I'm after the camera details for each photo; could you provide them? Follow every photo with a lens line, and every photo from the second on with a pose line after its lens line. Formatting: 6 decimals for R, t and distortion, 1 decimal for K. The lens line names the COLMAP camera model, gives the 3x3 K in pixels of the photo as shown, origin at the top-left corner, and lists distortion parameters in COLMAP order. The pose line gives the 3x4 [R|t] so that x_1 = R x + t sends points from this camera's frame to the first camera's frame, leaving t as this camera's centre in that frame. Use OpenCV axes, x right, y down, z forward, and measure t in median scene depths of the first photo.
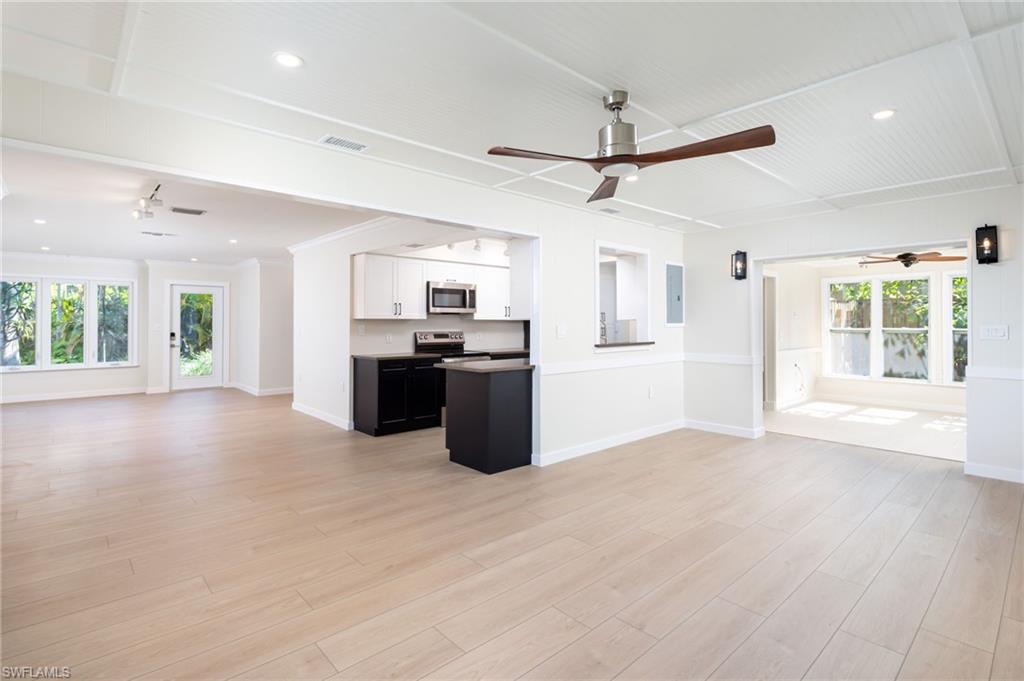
lens RADIAL K [[494.0, 0, 500.7], [0, 494.0, 318.3], [0, 0, 1]] dist [0.002828, -0.002533]
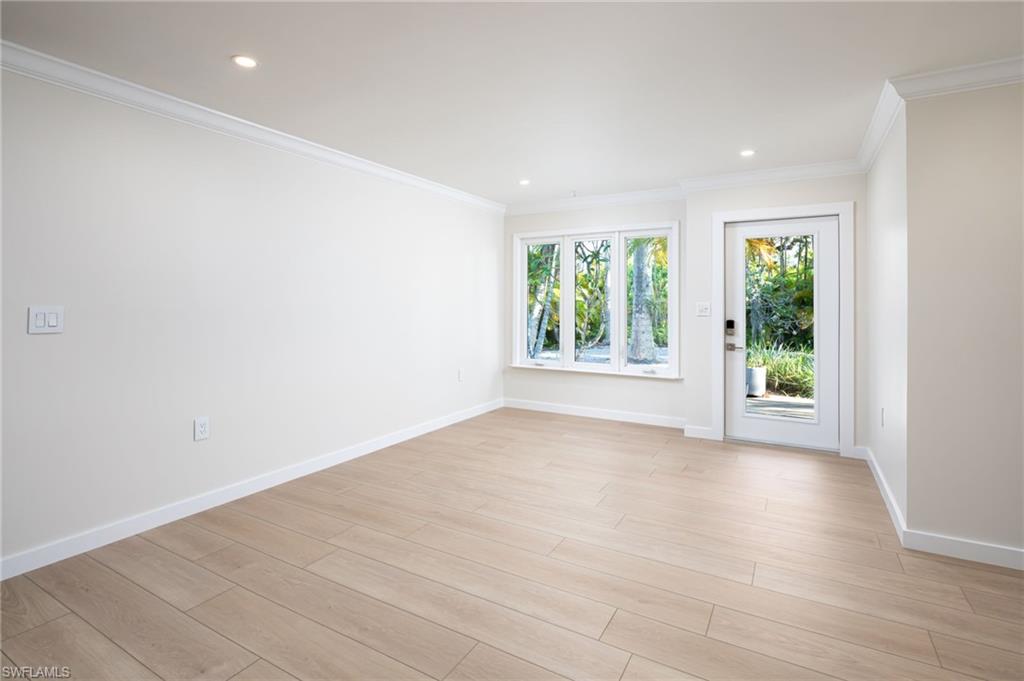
lens RADIAL K [[494.0, 0, 526.1], [0, 494.0, 296.4], [0, 0, 1]] dist [0.002828, -0.002533]
pose [[0.325043, -0.009644, -0.945650, -0.269549], [0.003802, 0.999953, -0.008891, 0.009011], [0.945692, -0.000705, 0.325064, 0.657885]]
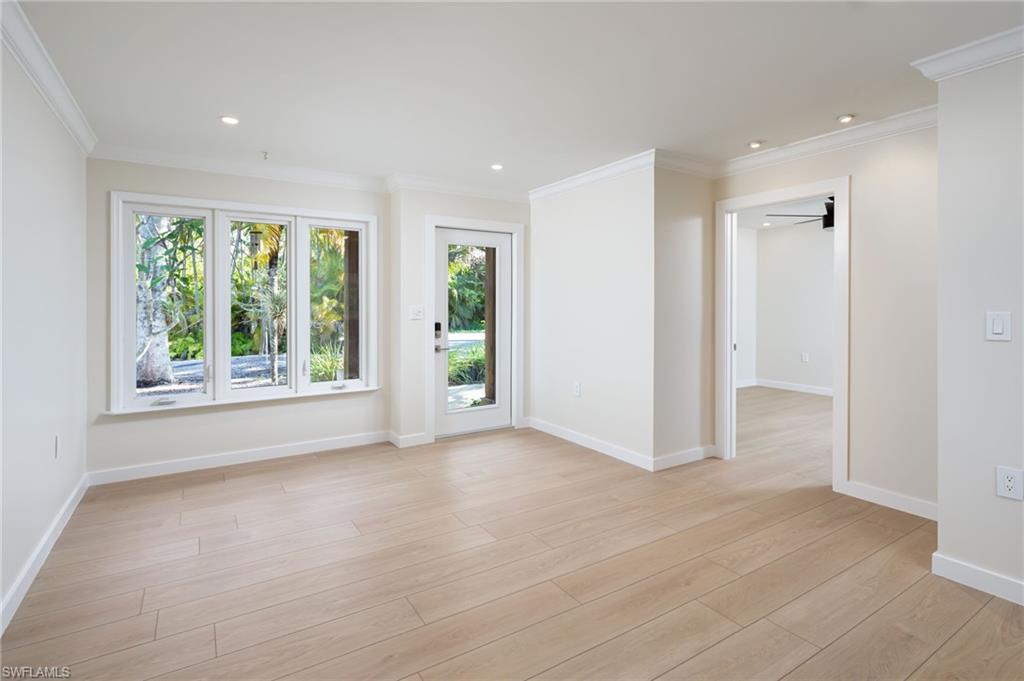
lens RADIAL K [[494.0, 0, 500.6], [0, 494.0, 310.1], [0, 0, 1]] dist [0.002828, -0.002533]
pose [[0.984642, 0.000445, -0.174585, -0.520131], [0.002832, 0.999824, 0.018519, 0.006907], [0.174562, -0.018729, 0.984468, 0.525306]]
